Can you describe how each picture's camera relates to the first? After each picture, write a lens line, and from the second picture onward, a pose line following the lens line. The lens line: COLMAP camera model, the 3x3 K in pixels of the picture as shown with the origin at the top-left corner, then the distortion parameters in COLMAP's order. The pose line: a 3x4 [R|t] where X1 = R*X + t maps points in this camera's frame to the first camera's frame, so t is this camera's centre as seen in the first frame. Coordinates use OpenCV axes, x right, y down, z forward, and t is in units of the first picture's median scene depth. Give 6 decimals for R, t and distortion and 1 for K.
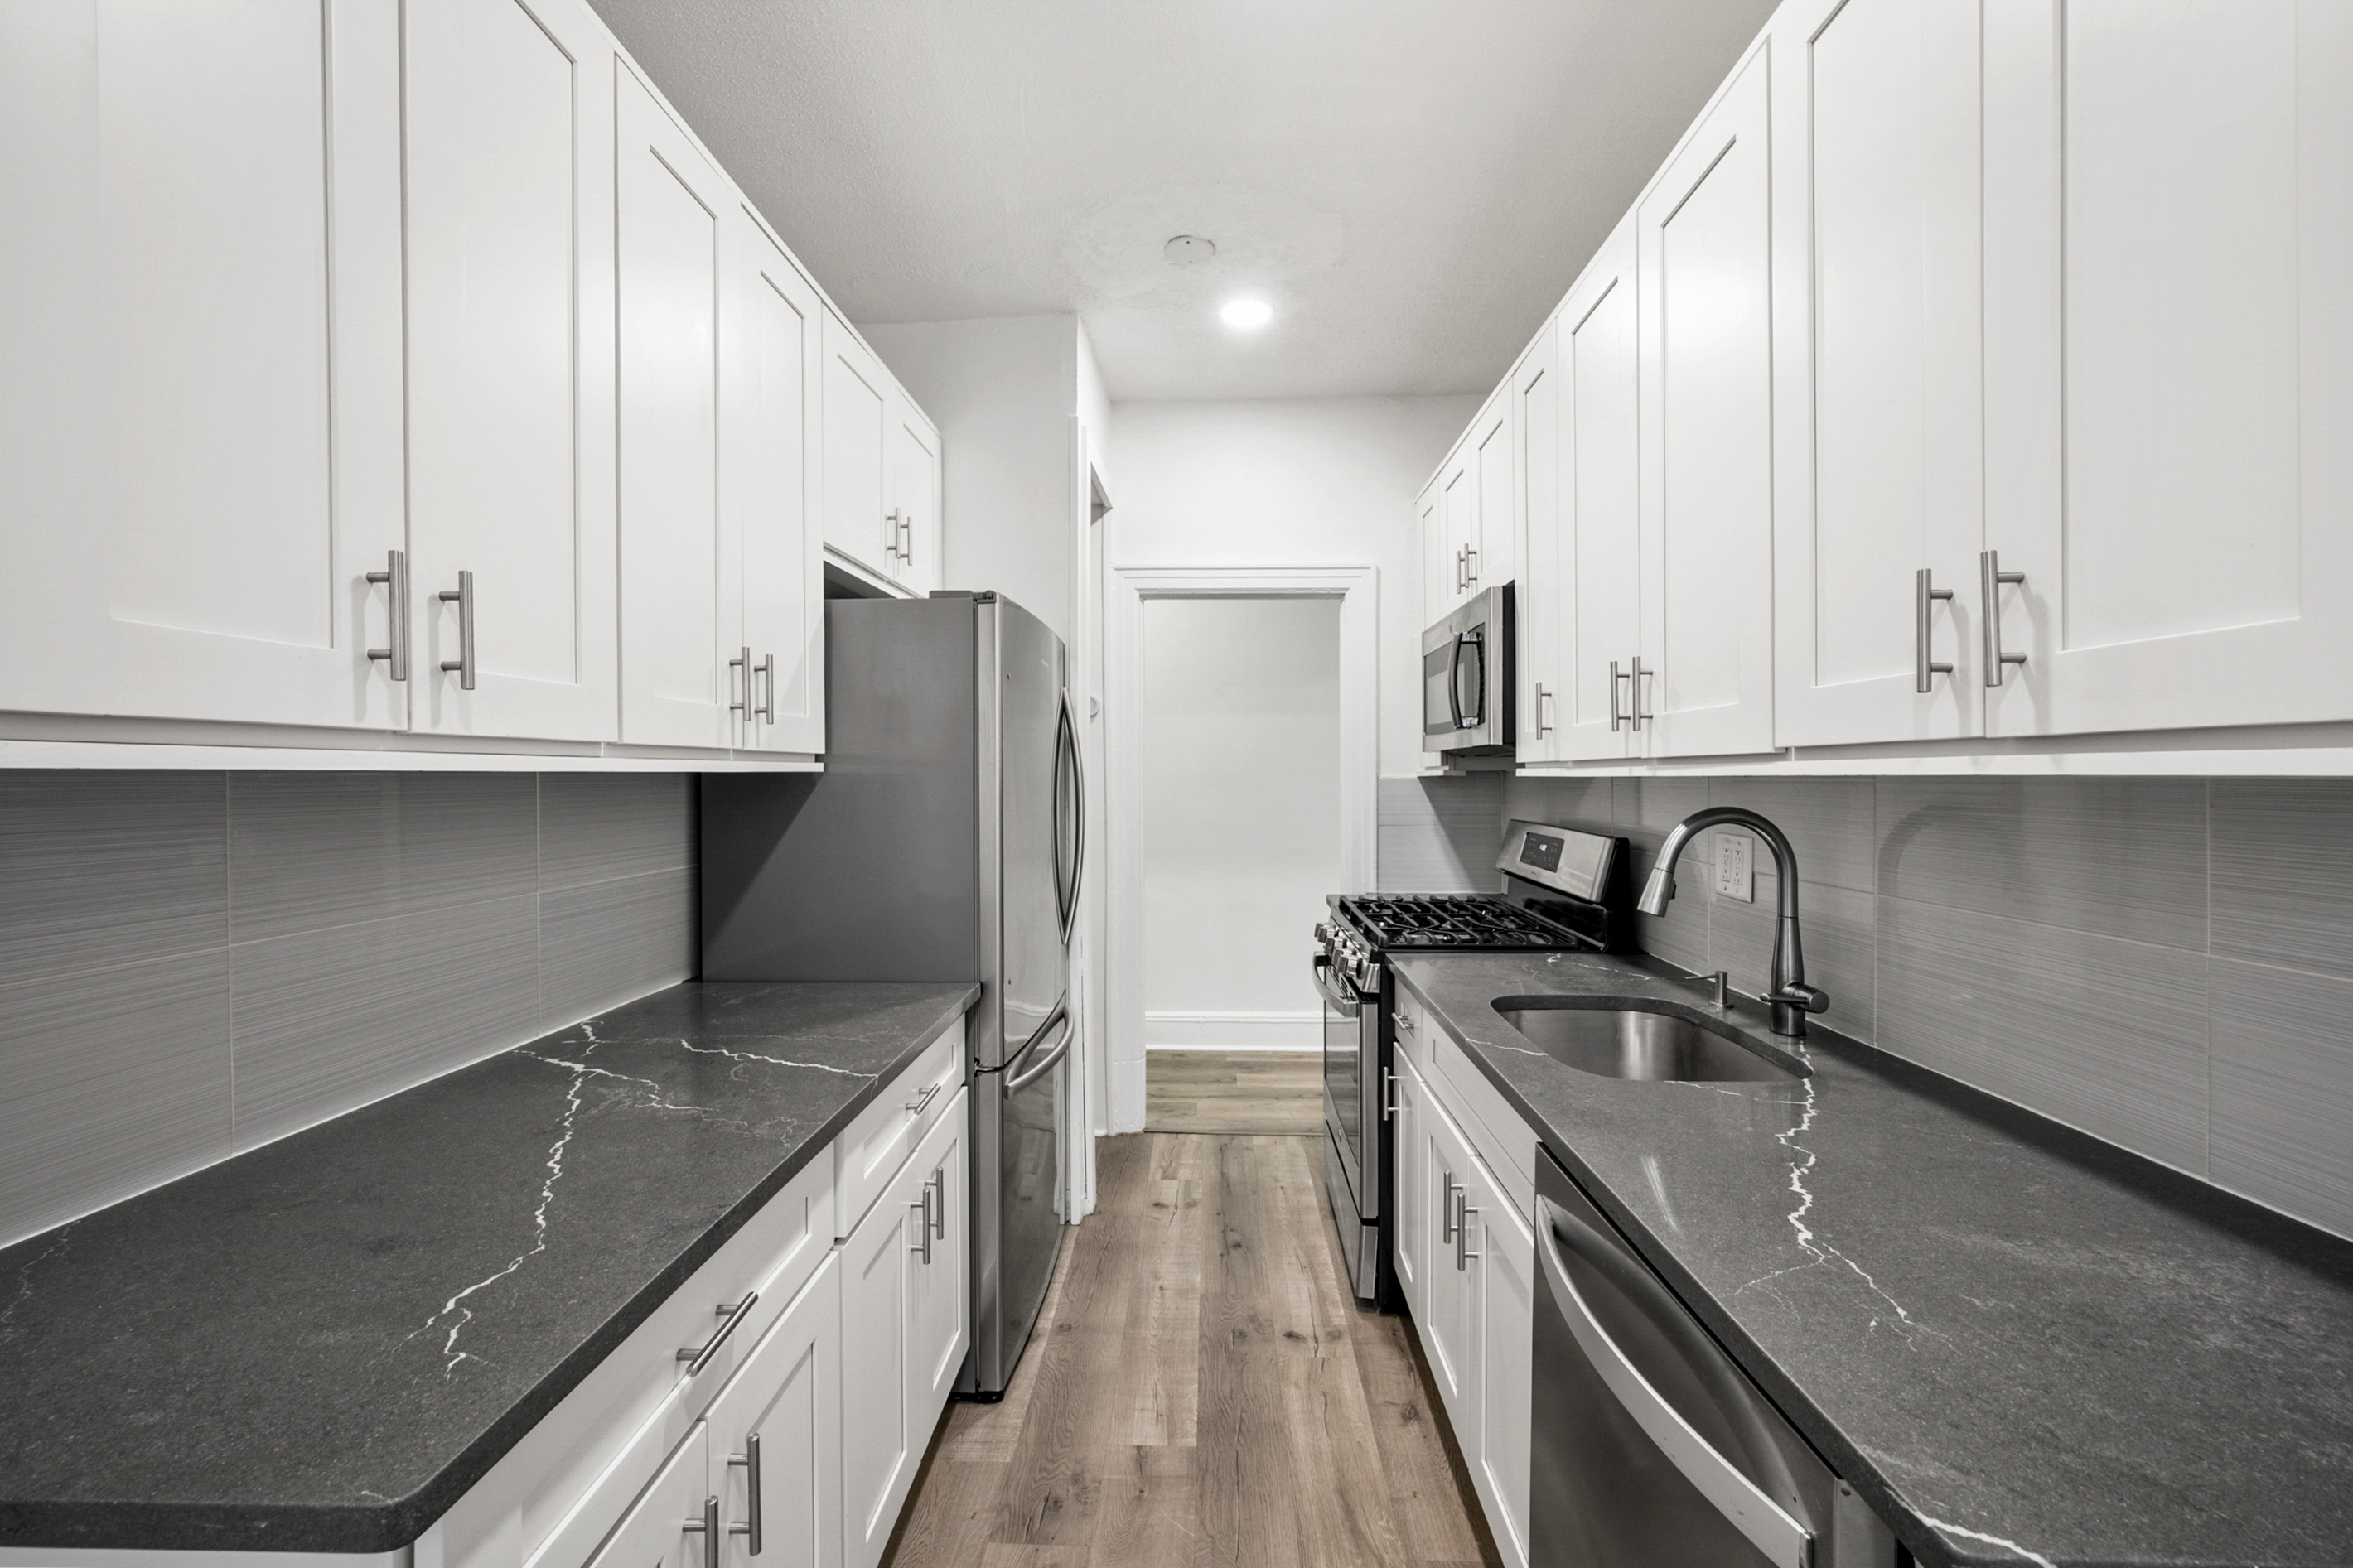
lens RADIAL K [[928.6, 0, 1177.6], [0, 928.6, 777.6], [0, 0, 1]] dist [0.001038, 0.000219]
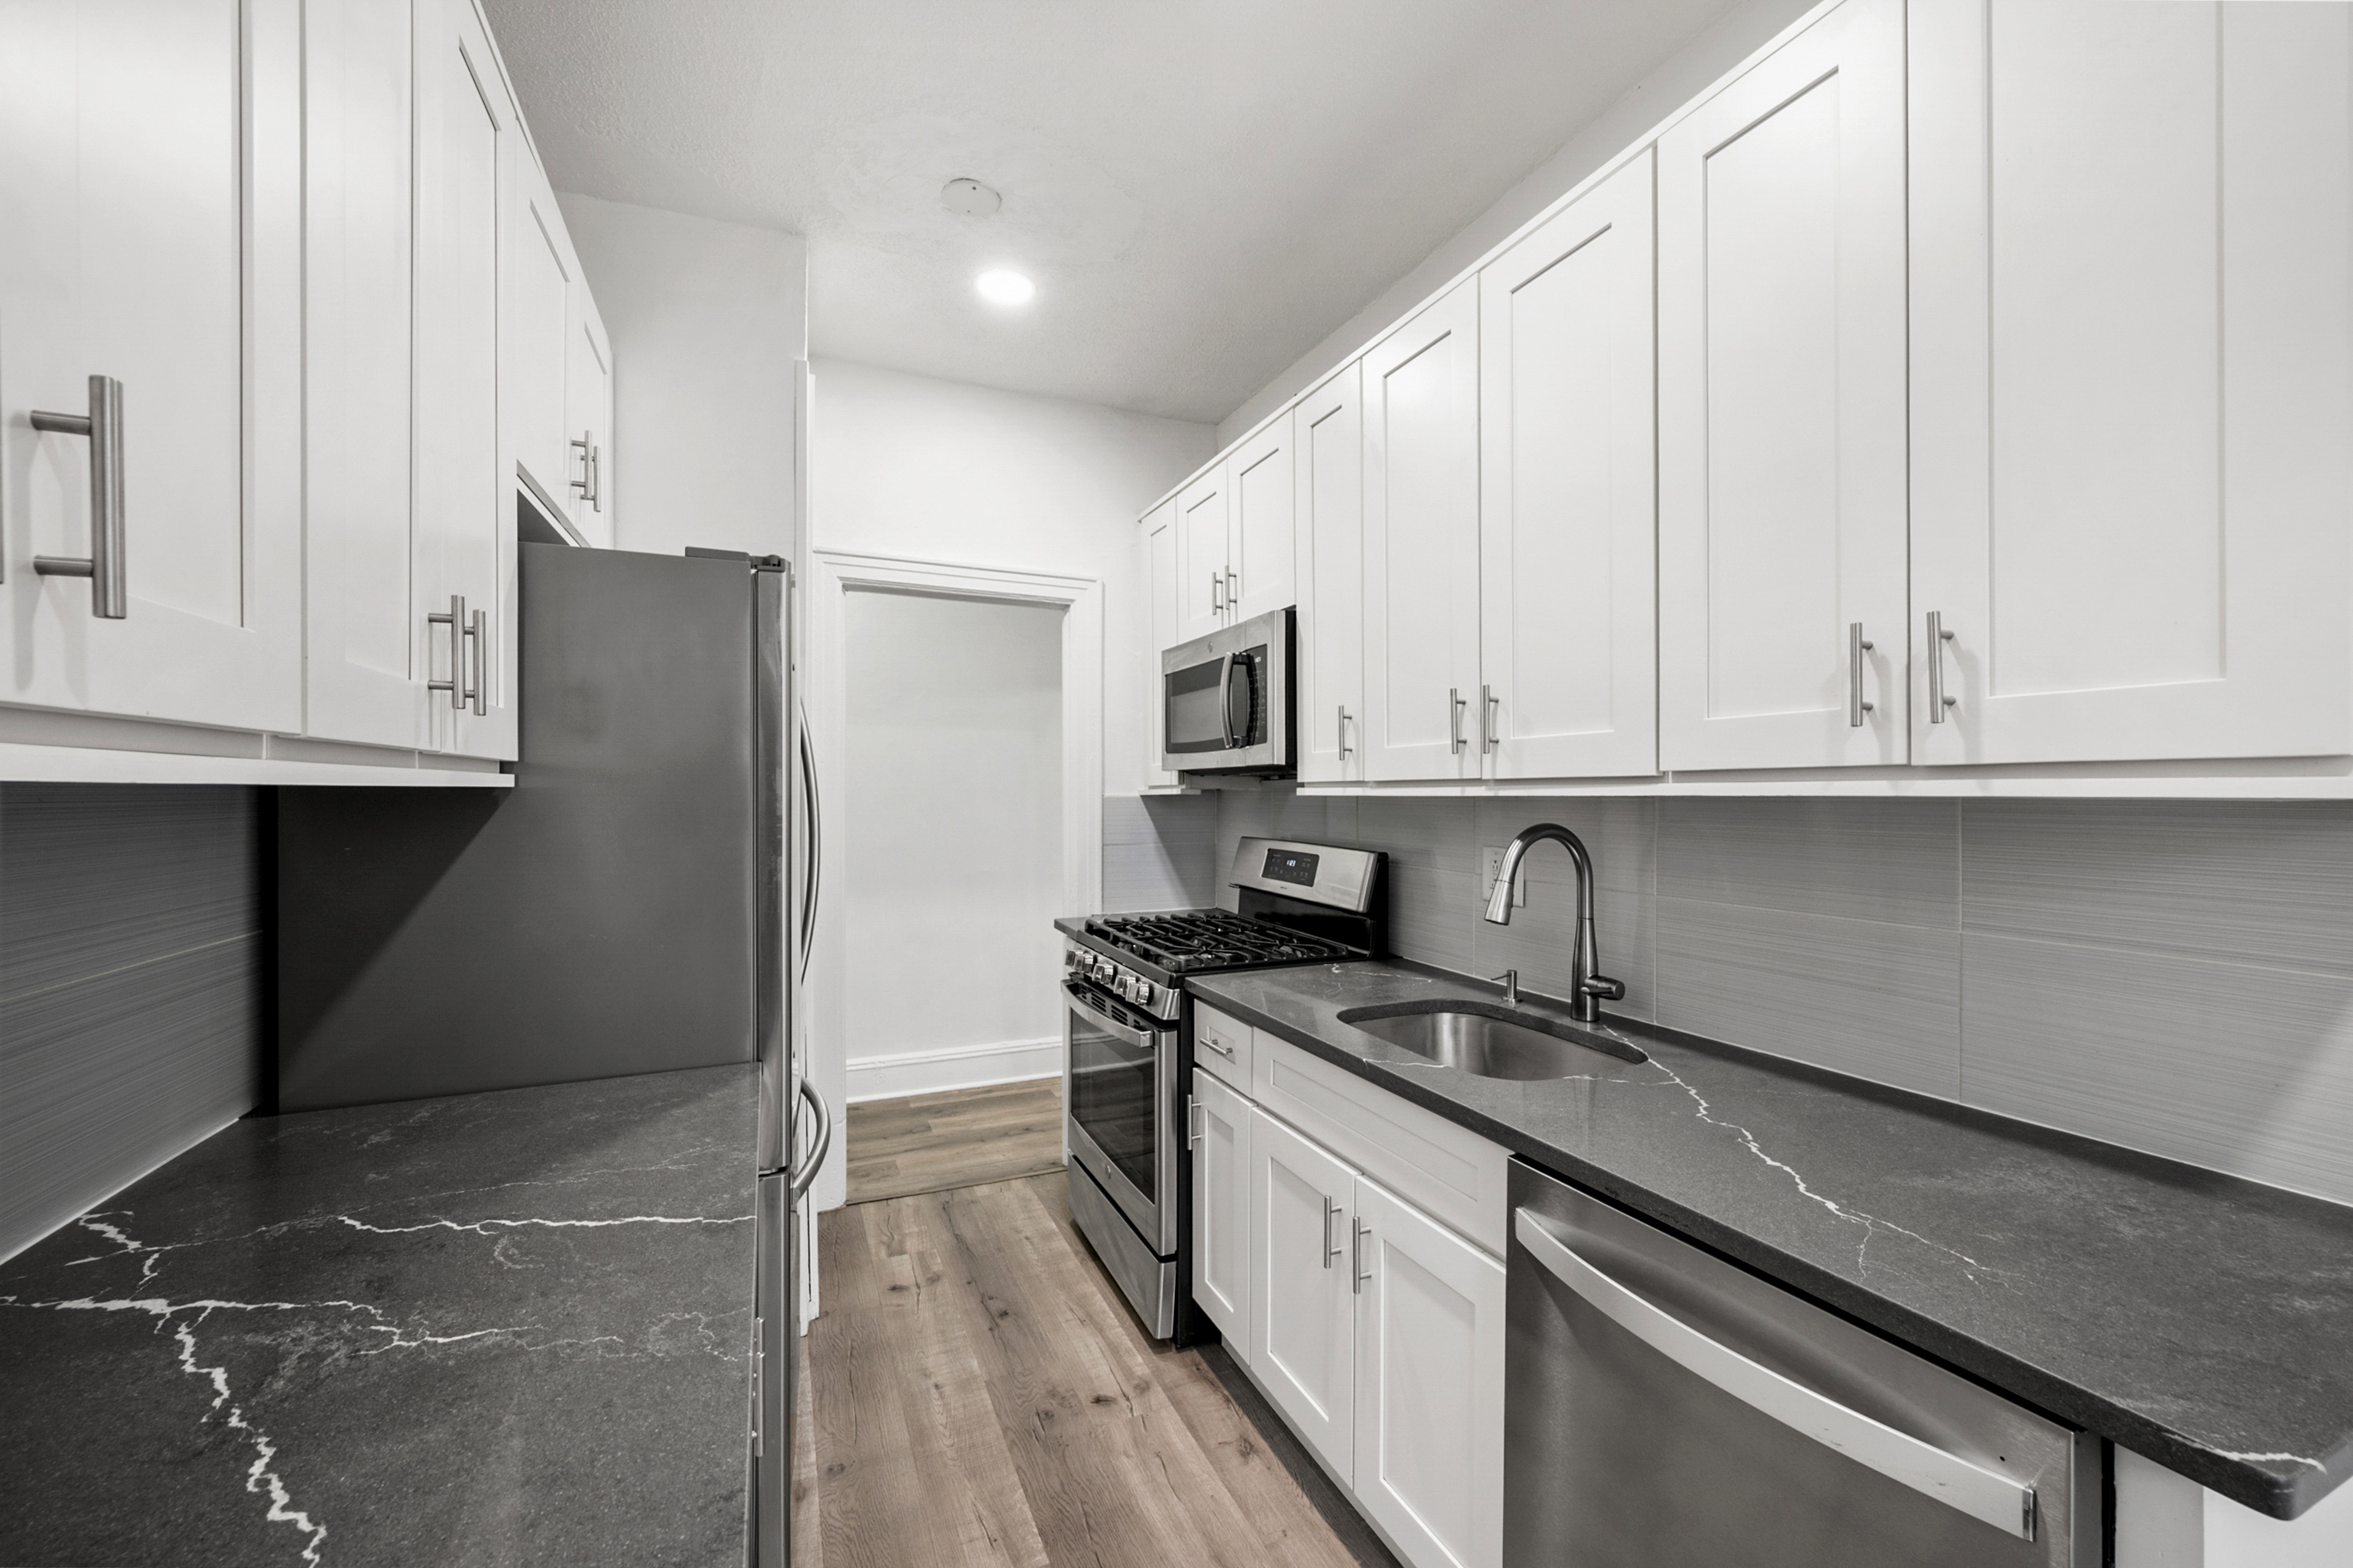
lens RADIAL K [[924.2, 0, 1183.7], [0, 924.2, 793.1], [0, 0, 1]] dist [0.000301, 0.000407]
pose [[0.897822, 0.003349, 0.440347, -0.213494], [-0.002079, 0.999992, -0.003367, -0.000265], [-0.440355, 0.002108, 0.897821, 0.139392]]
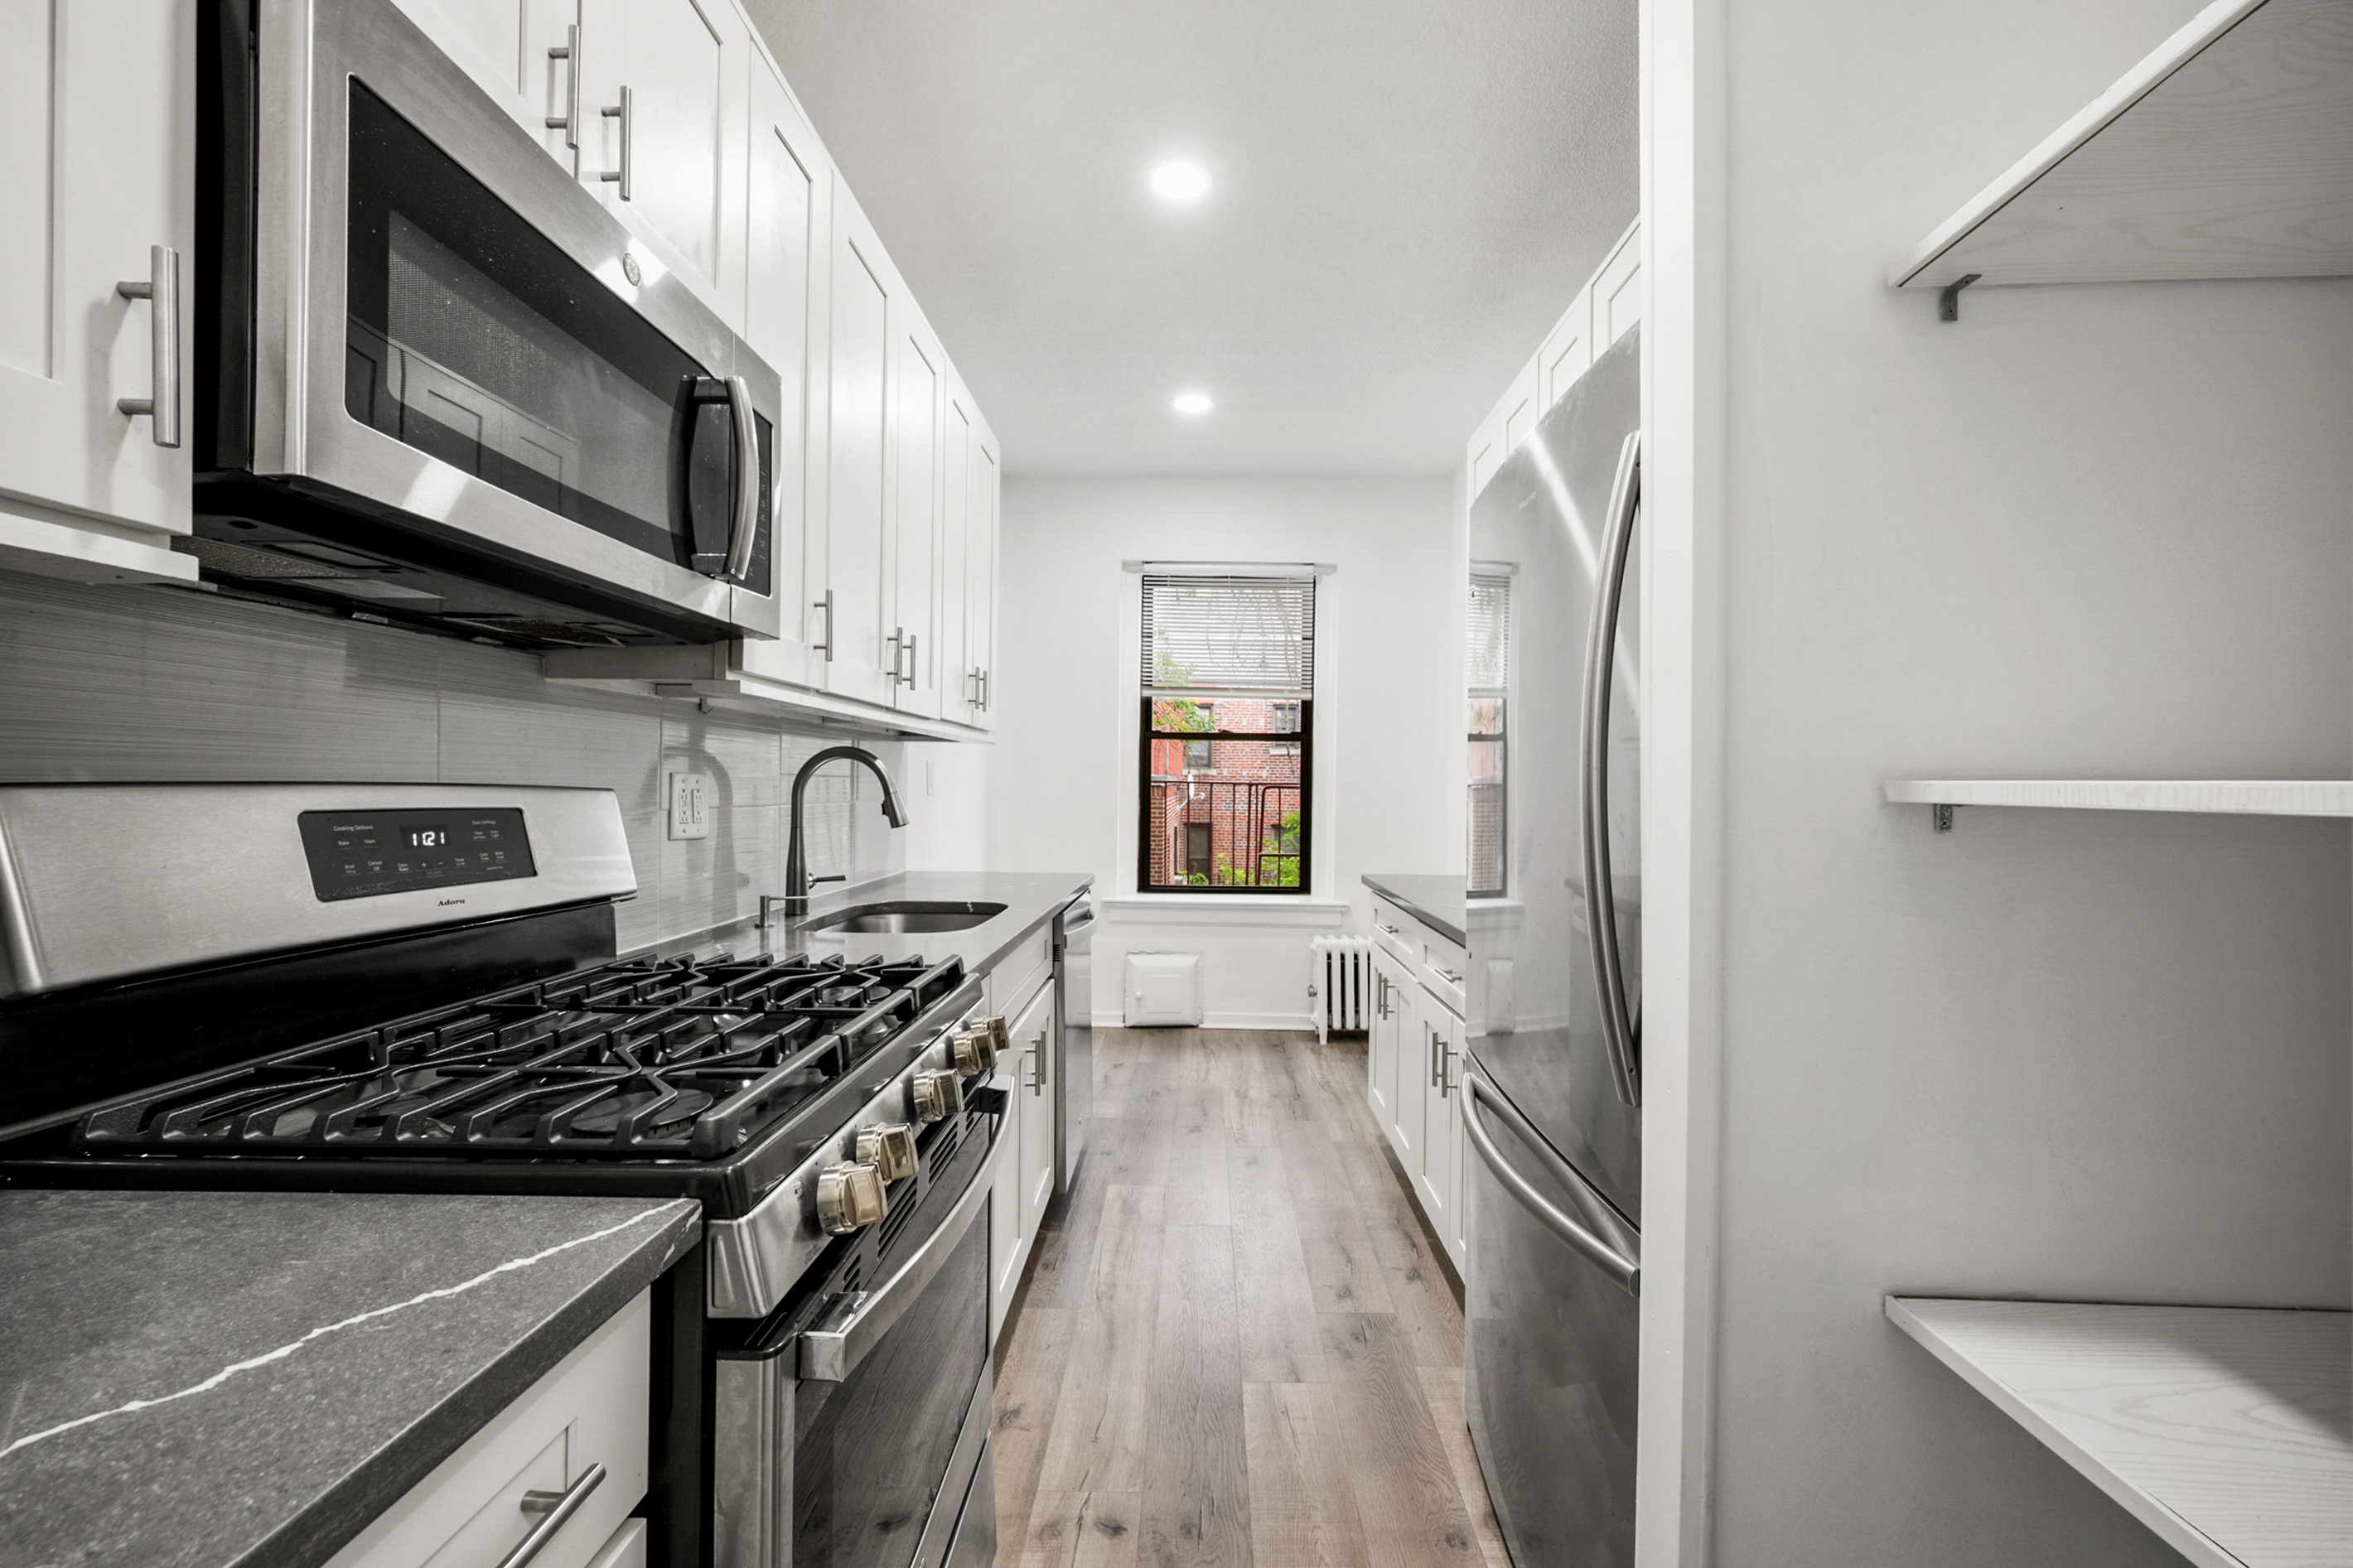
lens RADIAL K [[928.9, 0, 1186.4], [0, 928.9, 783.1], [0, 0, 1]] dist [-0.000528, 0.000049]
pose [[-0.999843, -0.005266, -0.016930, 0.086115], [-0.005253, 0.999986, -0.000826, 0.059607], [0.016934, -0.000737, -0.999856, 1.707665]]
